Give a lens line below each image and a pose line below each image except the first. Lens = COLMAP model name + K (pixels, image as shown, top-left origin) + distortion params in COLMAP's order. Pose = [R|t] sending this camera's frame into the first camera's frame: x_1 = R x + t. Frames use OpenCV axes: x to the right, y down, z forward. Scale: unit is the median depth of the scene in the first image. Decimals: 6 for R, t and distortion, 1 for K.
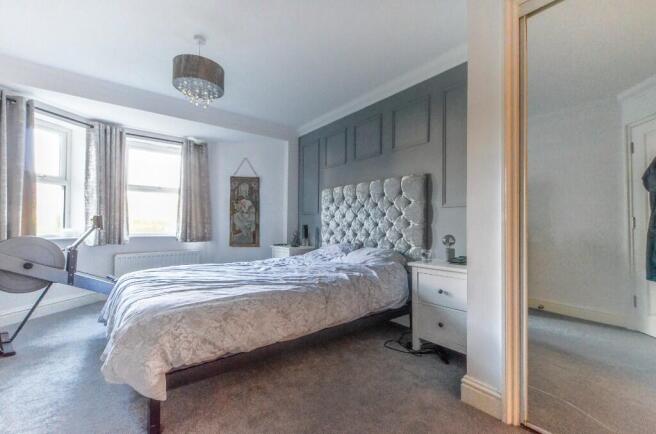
lens RADIAL K [[290.3, 0, 342.9], [0, 290.3, 226.2], [0, 0, 1]] dist [0.000343, 0.000017]
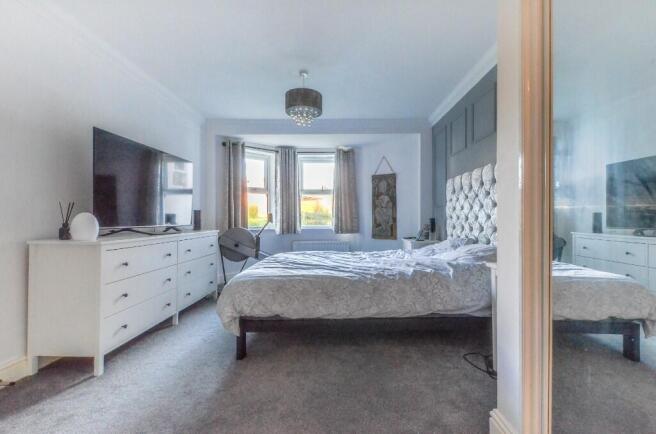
lens RADIAL K [[291.0, 0, 336.8], [0, 291.0, 224.9], [0, 0, 1]] dist [0.000242, -0.000103]
pose [[0.775241, 0.003080, -0.631658, 0.240234], [0.007288, 0.999878, 0.013820, 0.001809], [0.631624, -0.015317, 0.775124, 0.054134]]
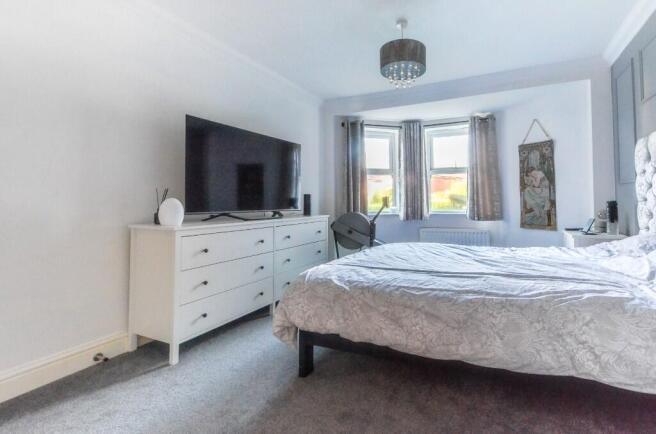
lens RADIAL K [[301.2, 0, 372.5], [0, 301.2, 197.8], [0, 0, 1]] dist [0.001112, -0.000055]
pose [[0.461720, -0.025214, -0.886667, 0.219216], [0.009154, 0.999678, -0.023661, -0.000662], [0.886979, 0.002809, 0.461802, 0.238332]]
